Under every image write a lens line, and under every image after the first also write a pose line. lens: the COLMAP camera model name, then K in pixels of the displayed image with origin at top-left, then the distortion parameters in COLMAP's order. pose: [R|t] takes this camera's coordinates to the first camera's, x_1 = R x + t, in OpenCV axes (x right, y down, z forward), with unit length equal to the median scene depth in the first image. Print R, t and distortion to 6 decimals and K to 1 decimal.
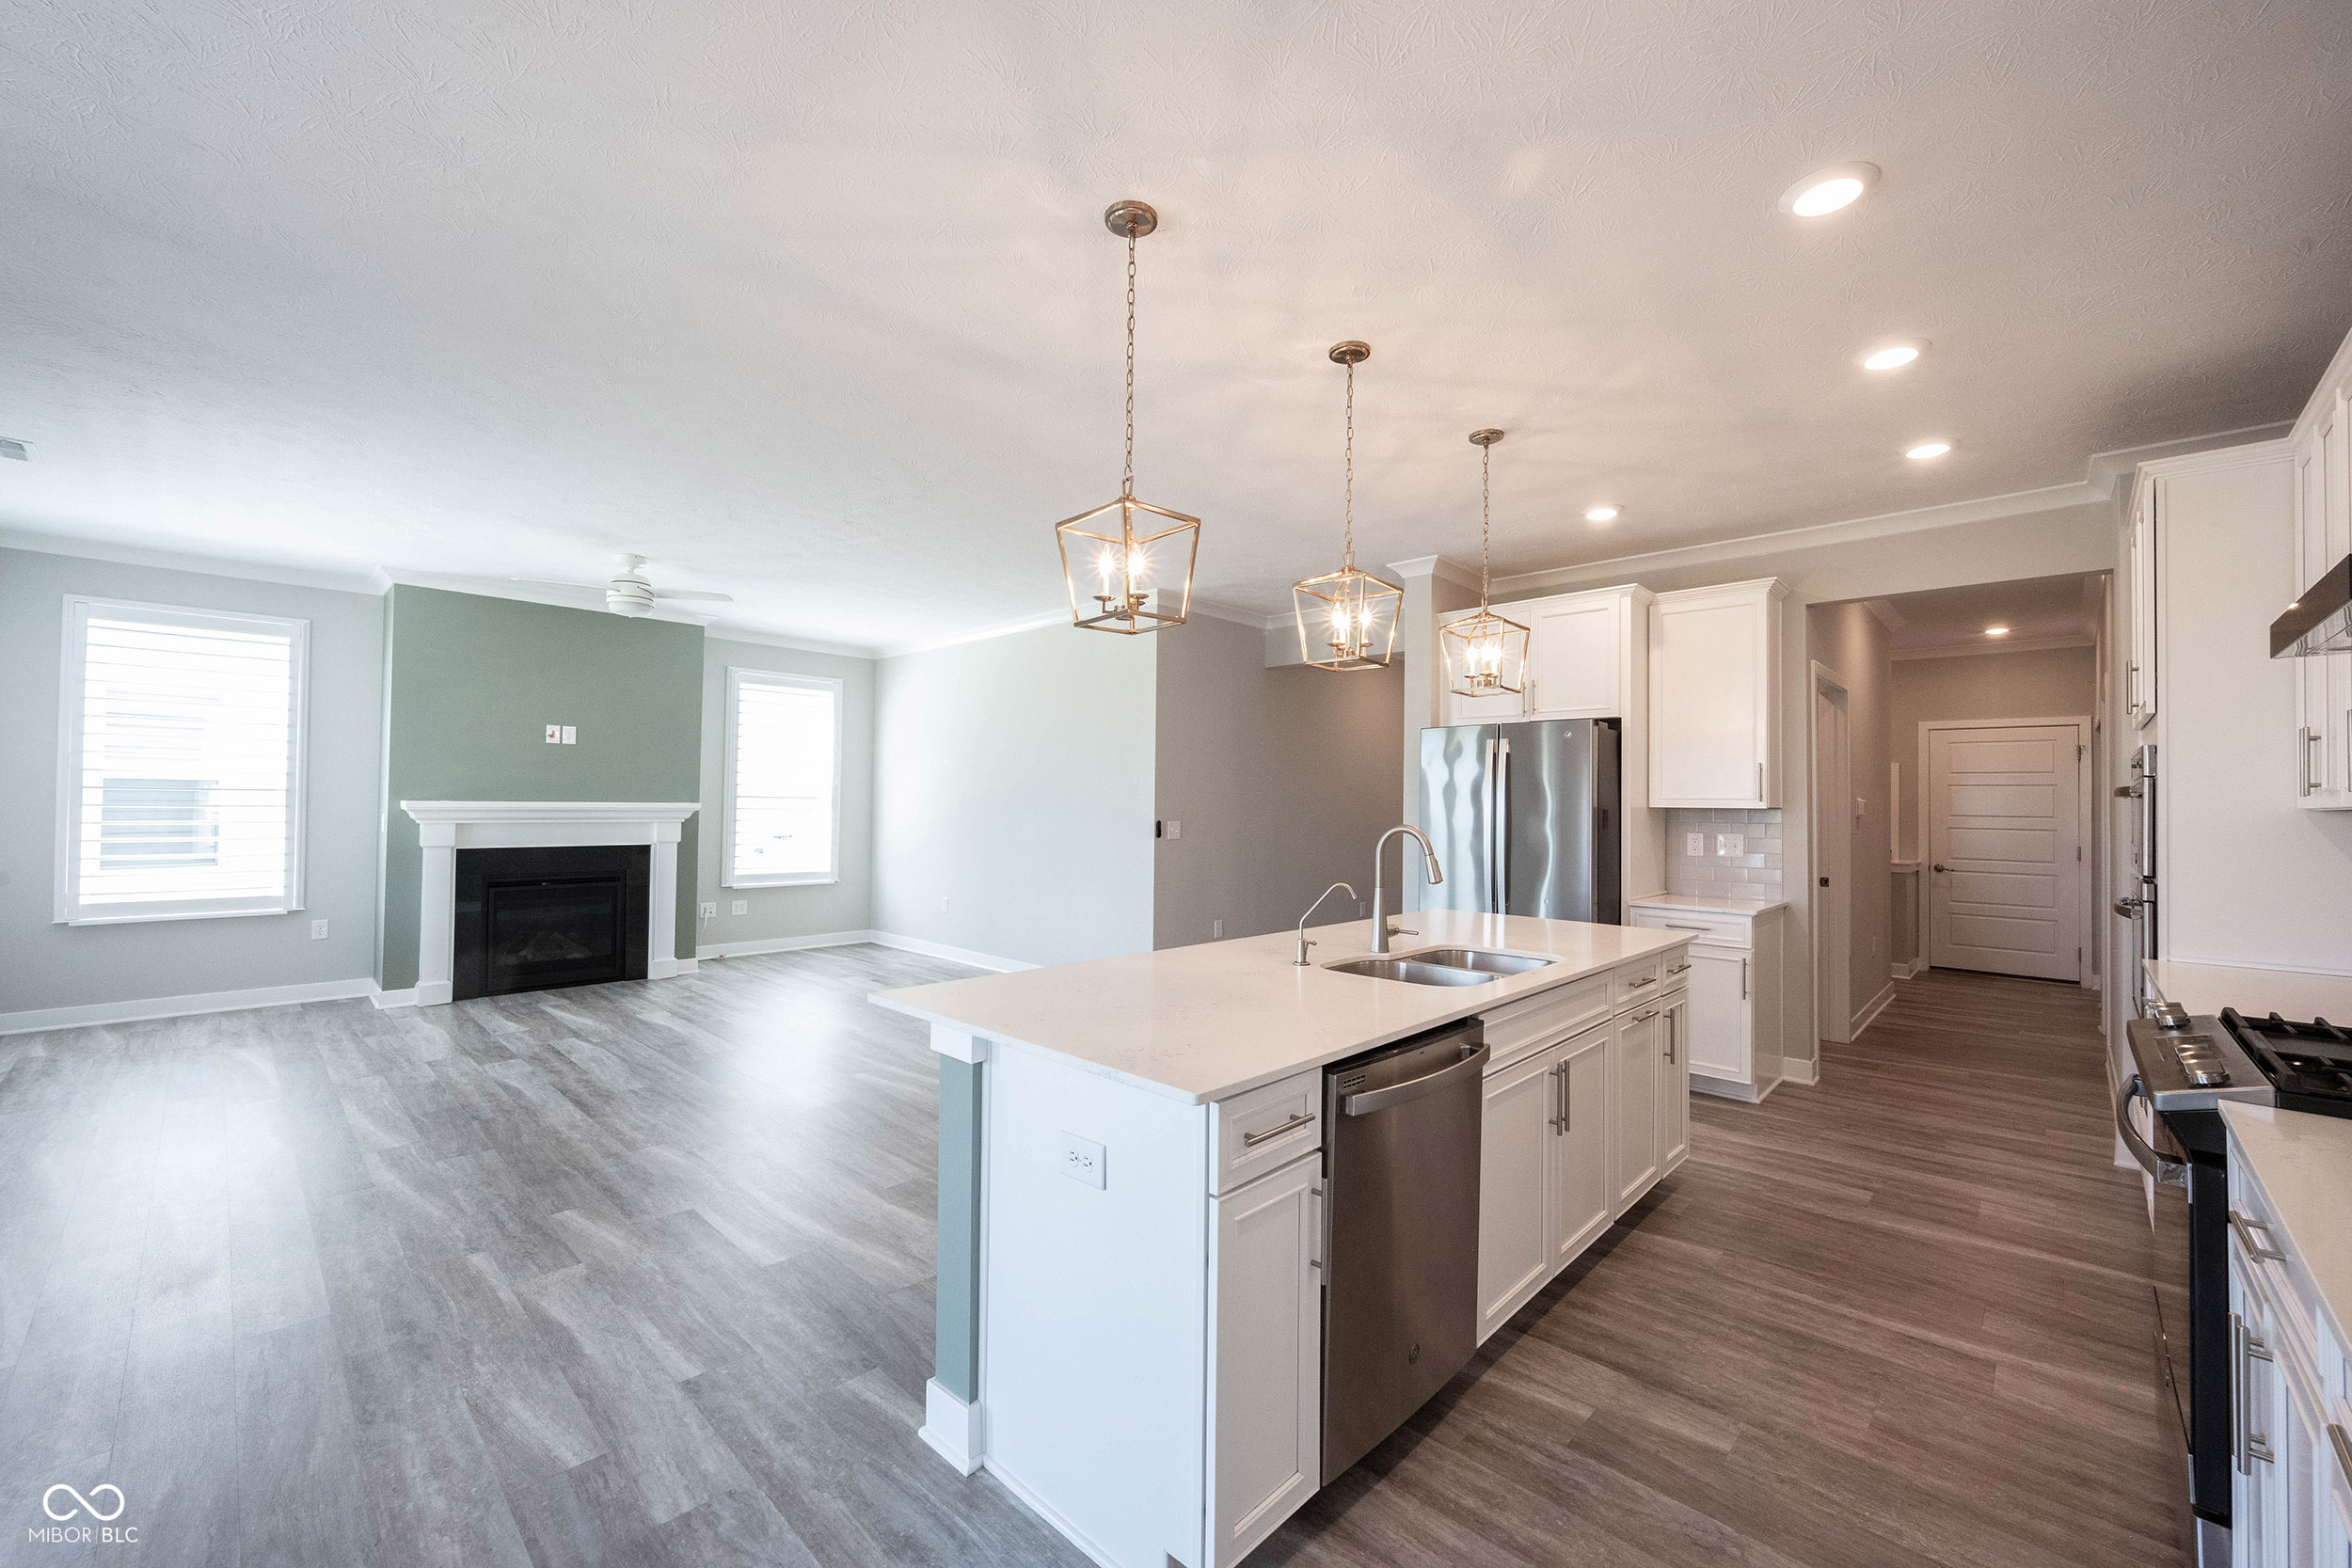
lens RADIAL K [[925.7, 0, 1166.1], [0, 925.7, 782.7], [0, 0, 1]] dist [-0.002874, 0.002186]
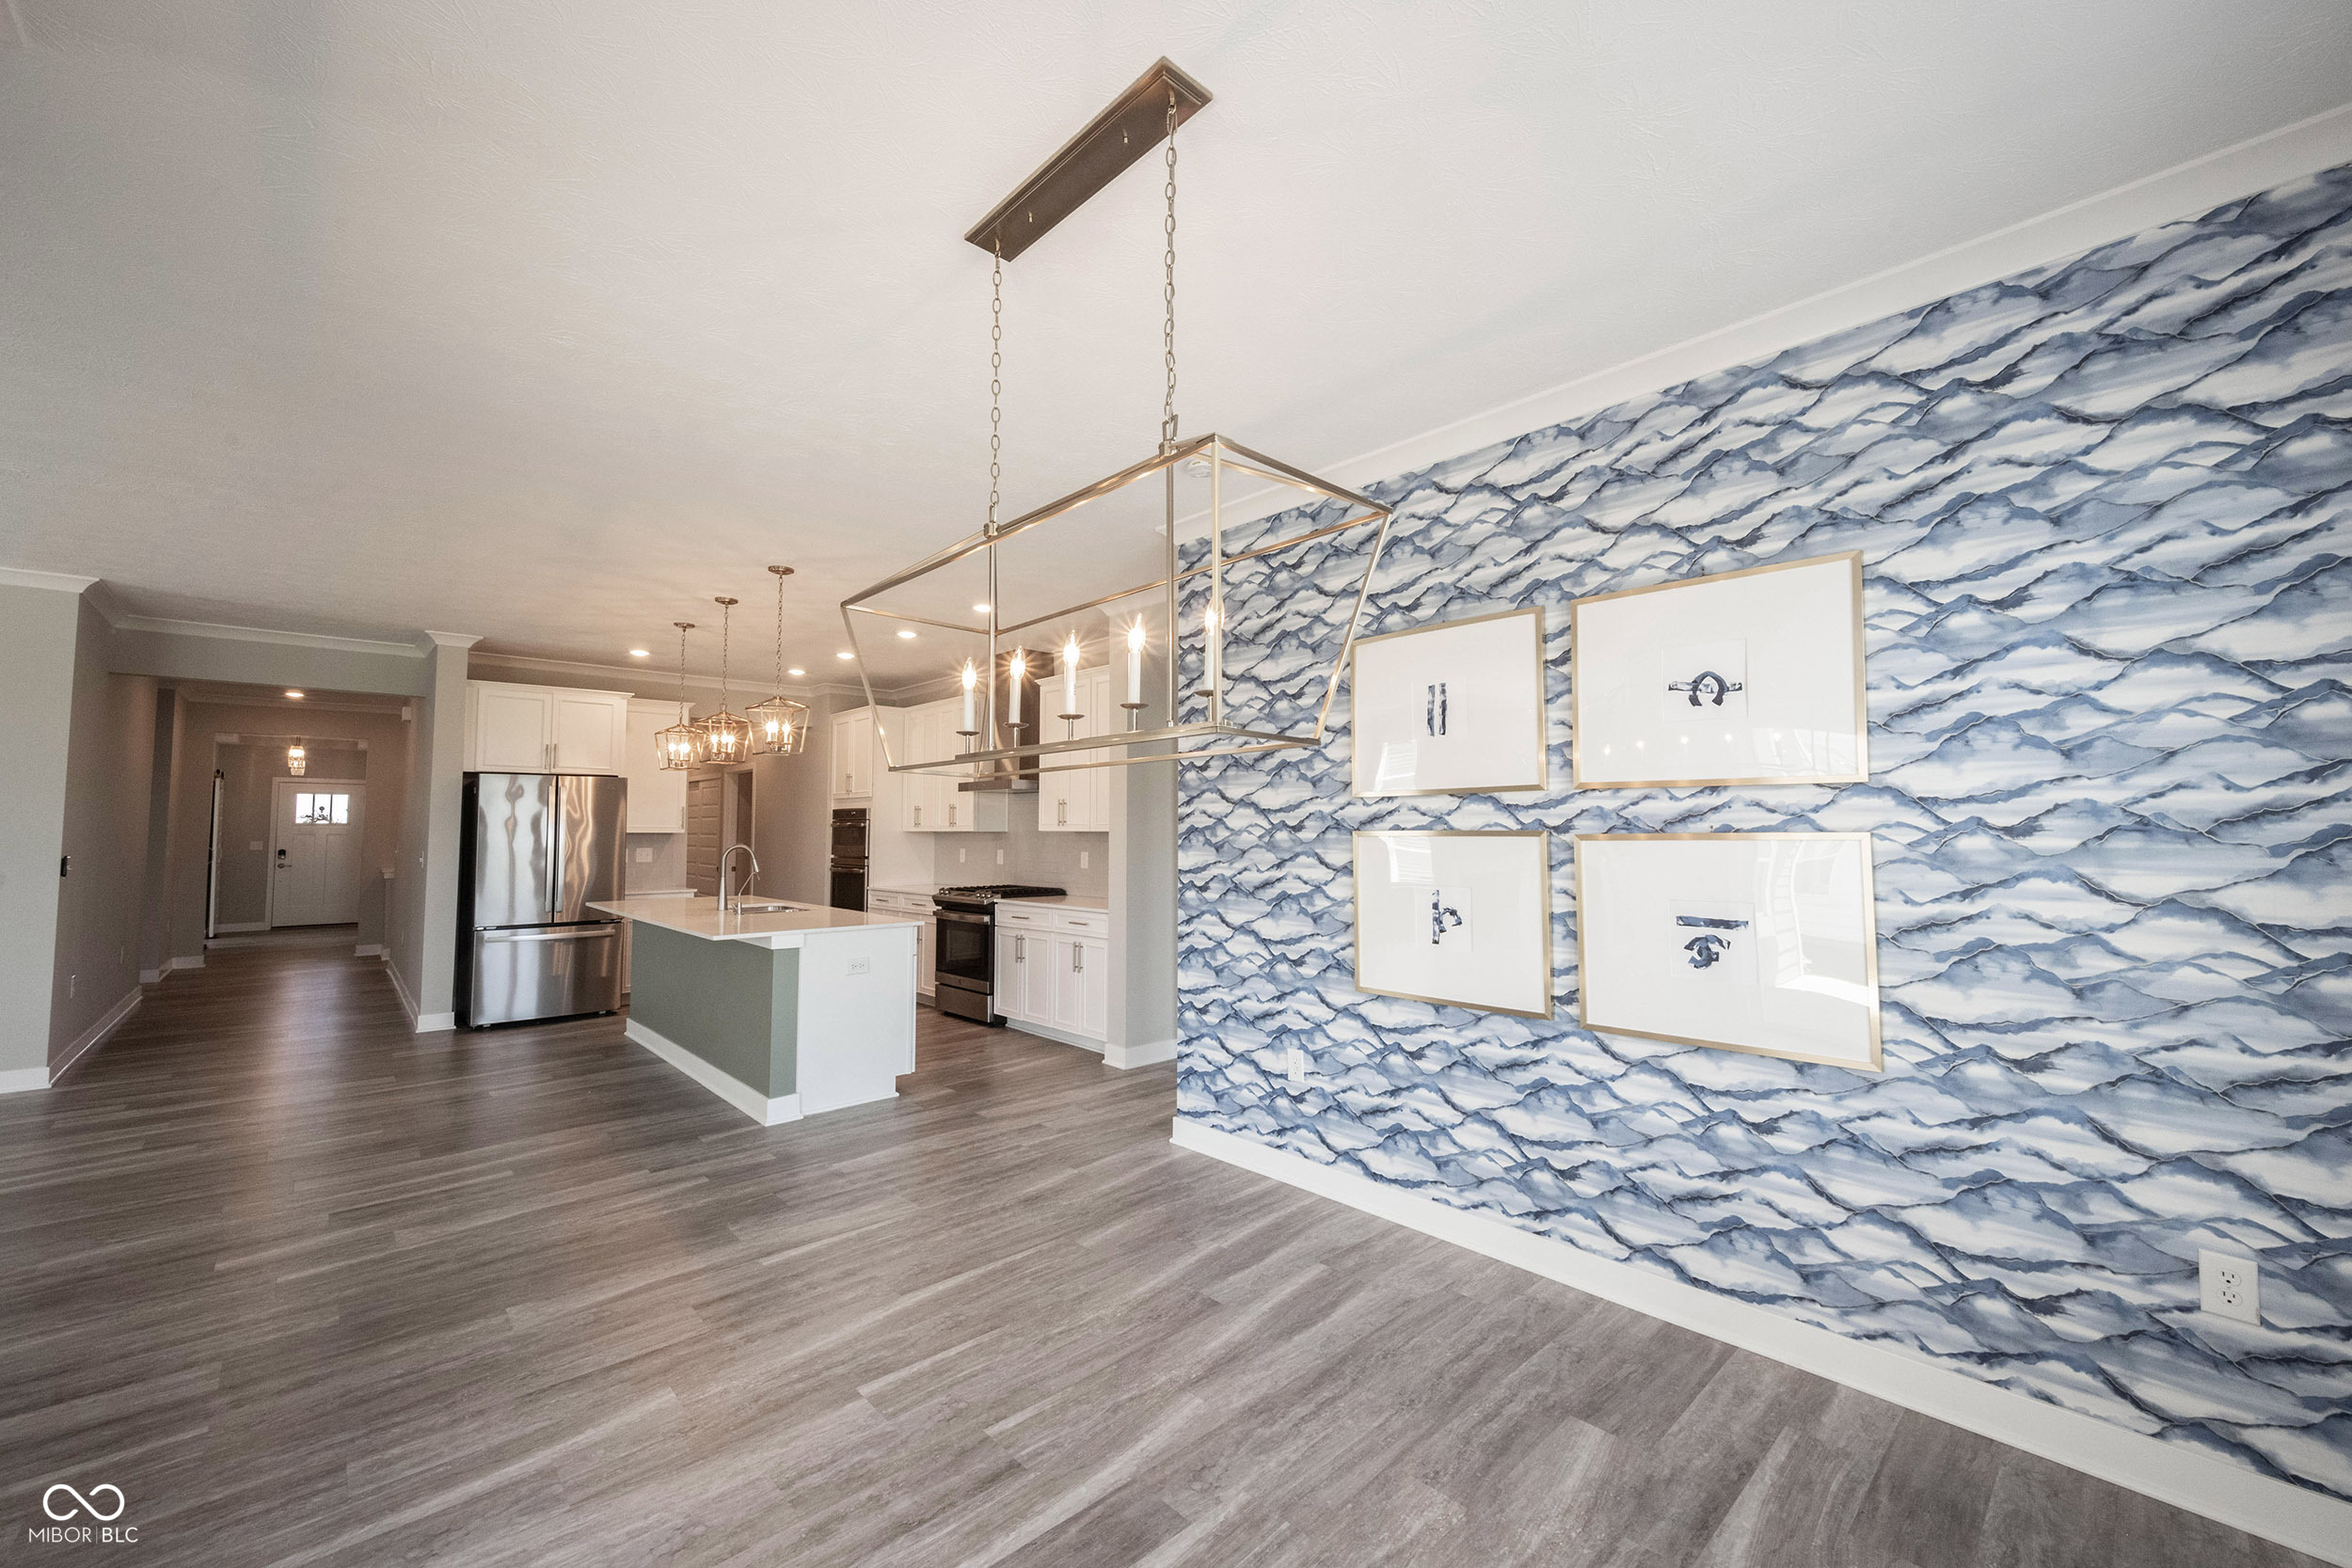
lens RADIAL K [[926.4, 0, 1178.7], [0, 926.4, 779.9], [0, 0, 1]] dist [-0.000629, 0.000214]
pose [[0.051177, 0.043597, 0.997738, -0.837281], [-0.022271, 0.998848, -0.042503, -0.014456], [-0.998441, -0.020045, 0.052089, -0.025530]]
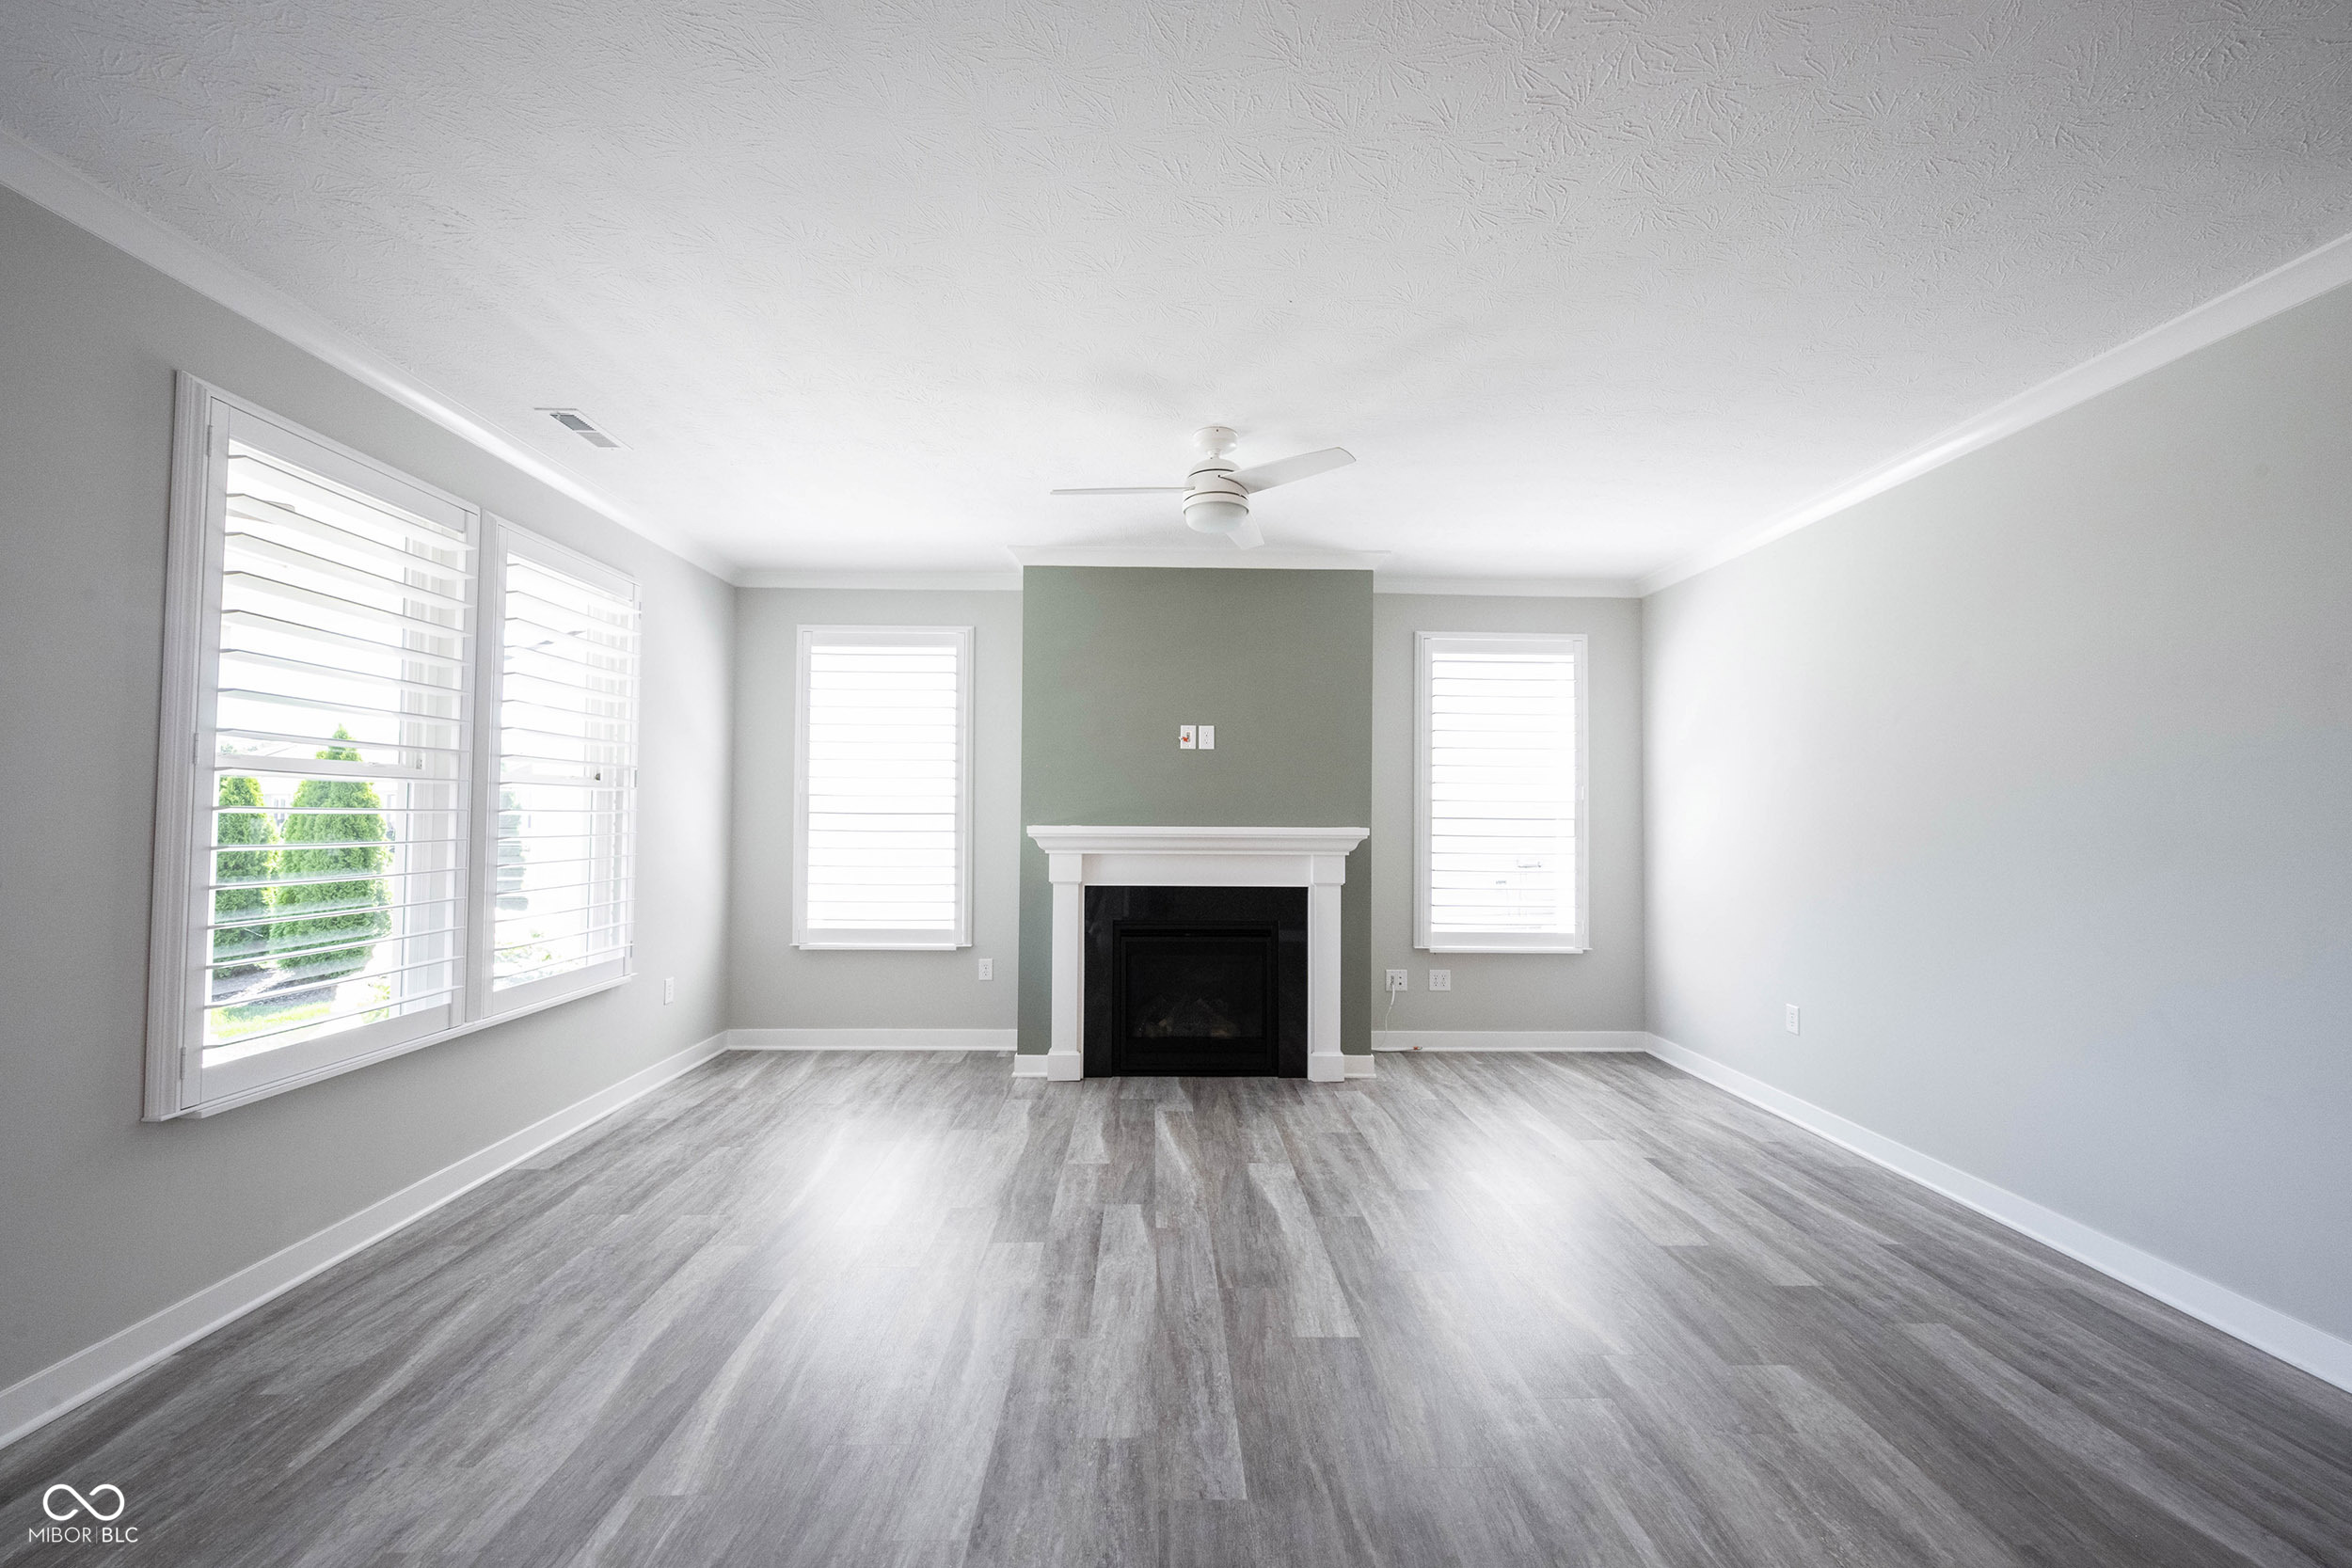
lens RADIAL K [[934.1, 0, 1173.2], [0, 934.1, 788.2], [0, 0, 1]] dist [0.001801, 0.000033]
pose [[0.712640, -0.027773, -0.700980, -0.155569], [0.016638, 0.999604, -0.022691, 0.007283], [0.701332, 0.004508, 0.712820, 0.507128]]
